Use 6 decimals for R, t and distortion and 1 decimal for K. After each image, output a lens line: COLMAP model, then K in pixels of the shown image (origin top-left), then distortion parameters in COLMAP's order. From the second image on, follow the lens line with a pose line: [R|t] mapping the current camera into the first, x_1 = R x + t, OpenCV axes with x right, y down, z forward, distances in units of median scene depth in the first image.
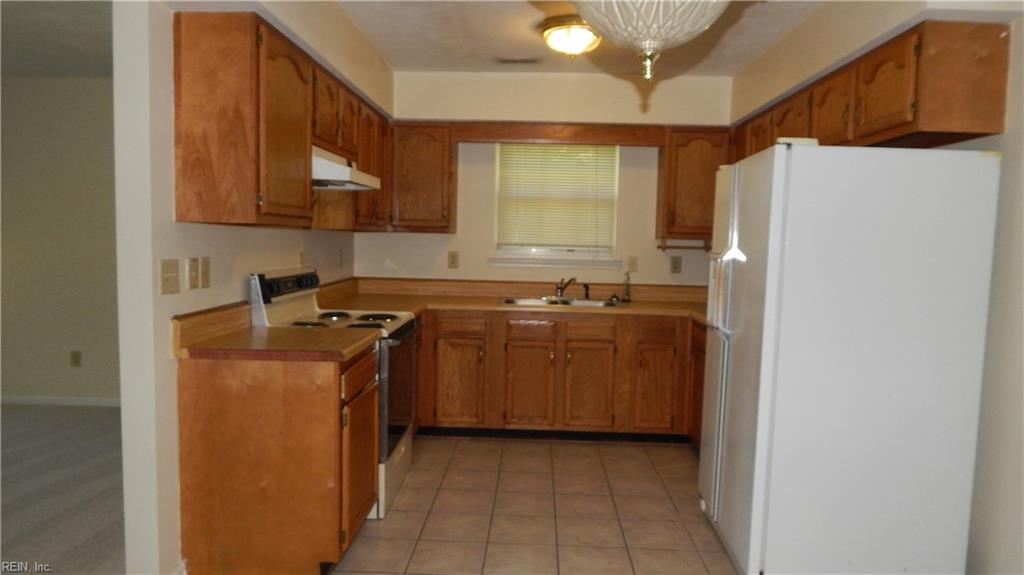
lens RADIAL K [[682.2, 0, 512.0], [0, 682.2, 287.5], [0, 0, 1]] dist [-0.000219, -0.001367]
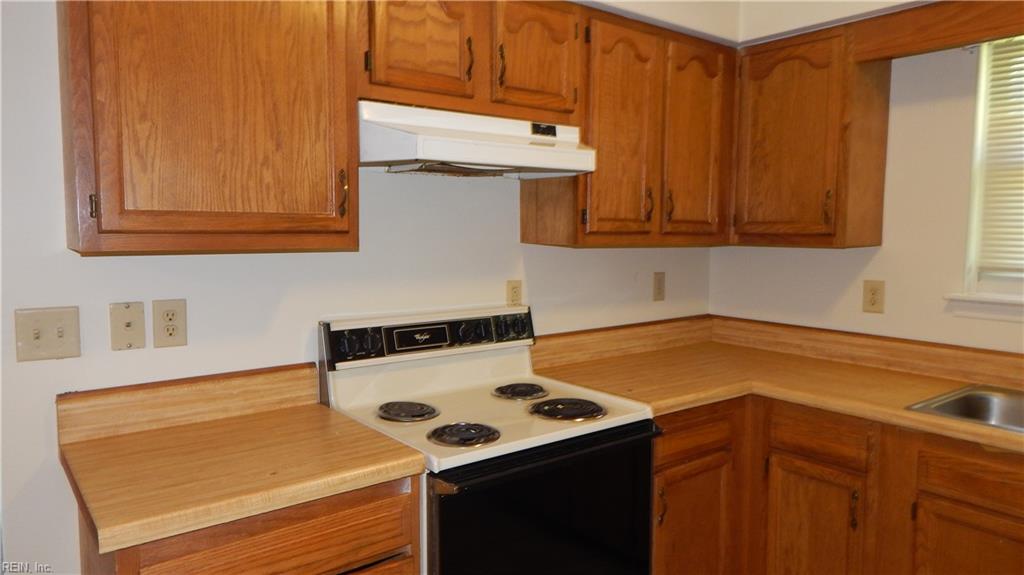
lens RADIAL K [[686.9, 0, 512.0], [0, 686.9, 287.5], [0, 0, 1]] dist [0.007991, 0.000671]
pose [[0.643062, 0.045549, -0.764458, 0.175431], [-0.046020, 0.998724, 0.020795, -0.058318], [0.764430, 0.021808, 0.644338, 0.586251]]
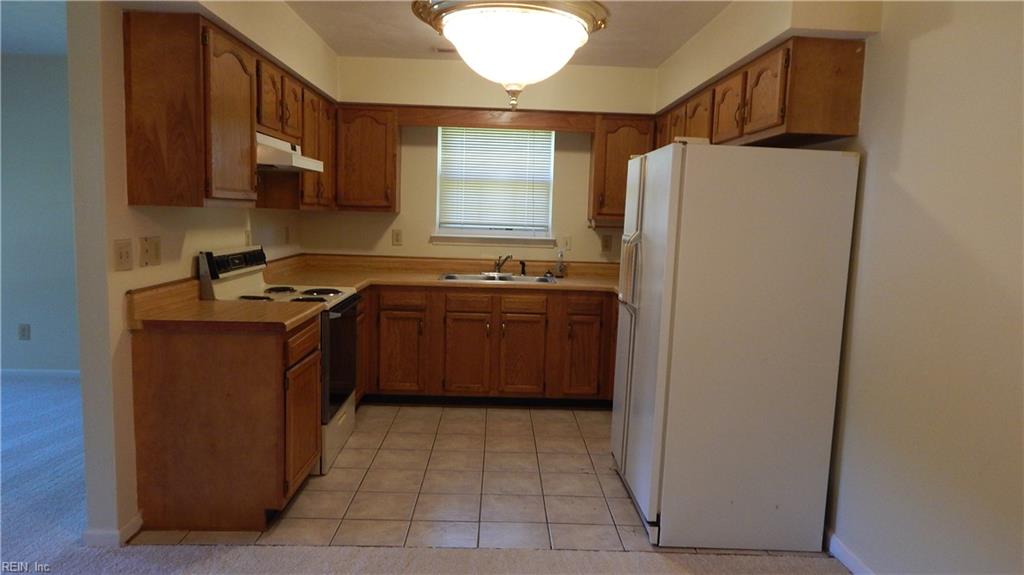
lens RADIAL K [[686.9, 0, 512.0], [0, 686.9, 287.5], [0, 0, 1]] dist [0.007991, 0.000671]
pose [[0.998135, 0.001727, 0.061016, 0.034146], [-0.003962, 0.999325, 0.036530, -0.003699], [-0.060911, -0.036703, 0.997468, -0.090537]]
